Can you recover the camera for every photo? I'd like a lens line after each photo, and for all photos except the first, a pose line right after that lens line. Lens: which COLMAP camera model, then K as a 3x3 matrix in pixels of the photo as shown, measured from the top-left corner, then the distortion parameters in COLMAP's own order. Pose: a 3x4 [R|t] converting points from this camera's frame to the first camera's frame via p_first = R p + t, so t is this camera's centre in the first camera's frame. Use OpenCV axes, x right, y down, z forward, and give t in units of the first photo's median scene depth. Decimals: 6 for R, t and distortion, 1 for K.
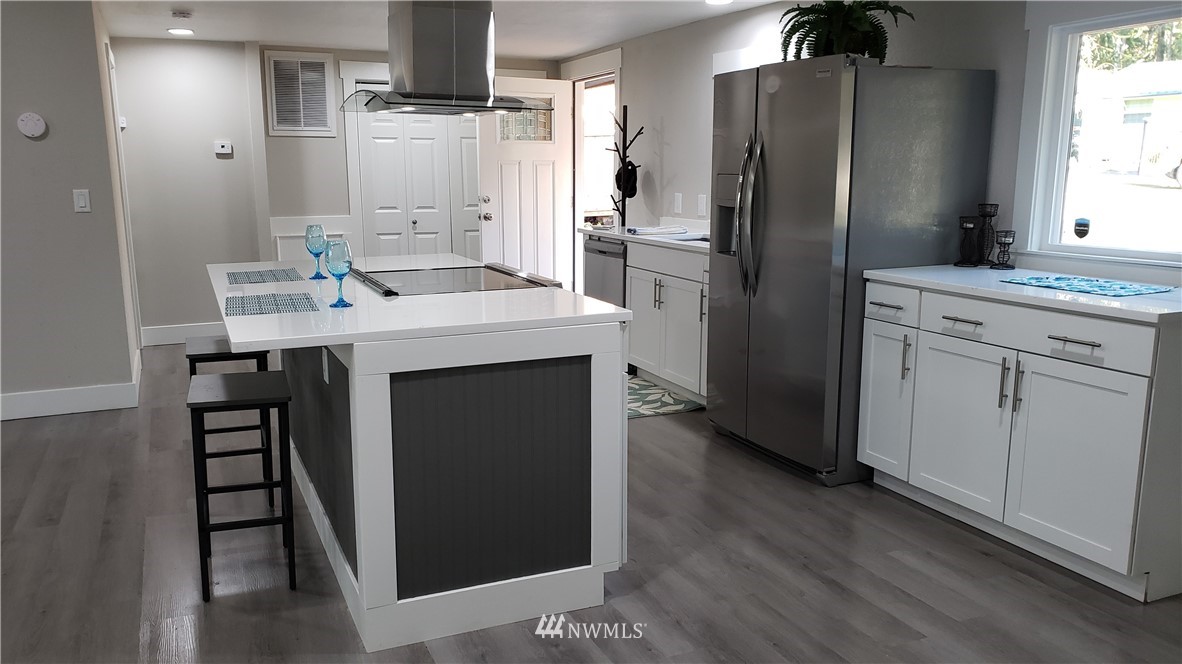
lens RADIAL K [[917.6, 0, 591.0], [0, 917.6, 332.0], [0, 0, 1]] dist [0.075716, -0.006640]
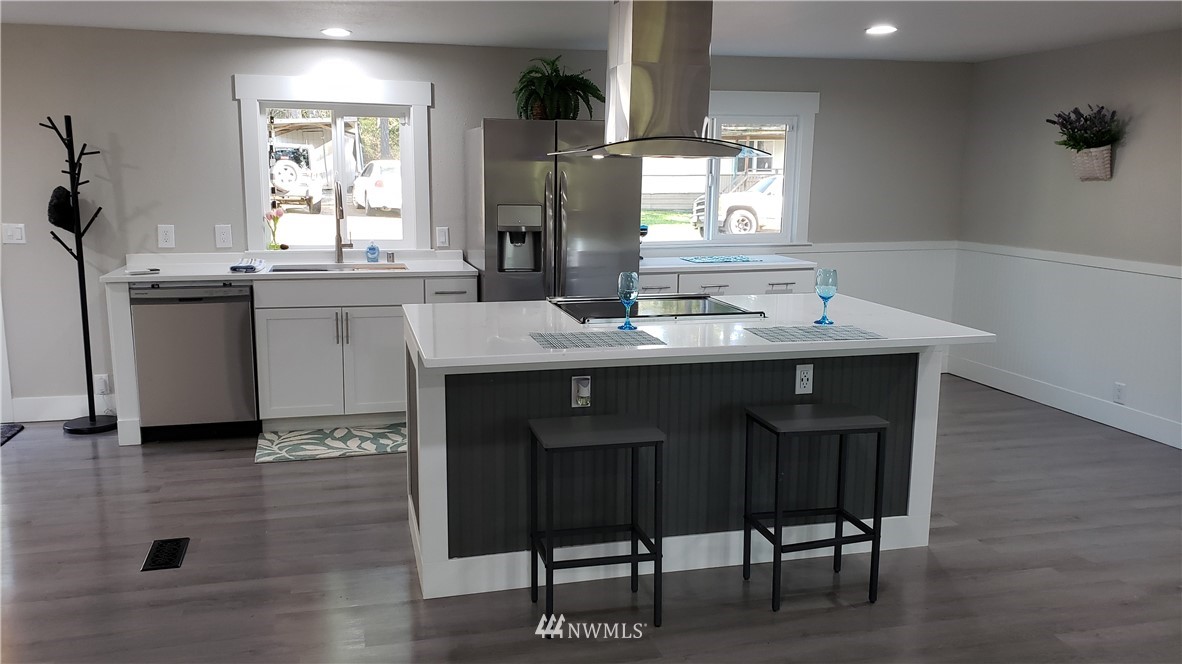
lens RADIAL K [[974.2, 0, 591.0], [0, 974.2, 332.0], [0, 0, 1]] dist [0.002326, -0.001530]
pose [[0.165496, -0.163149, 0.972622, -1.173946], [0.167456, 0.976549, 0.135314, -0.177789], [-0.971890, 0.140478, 0.188936, 0.751799]]
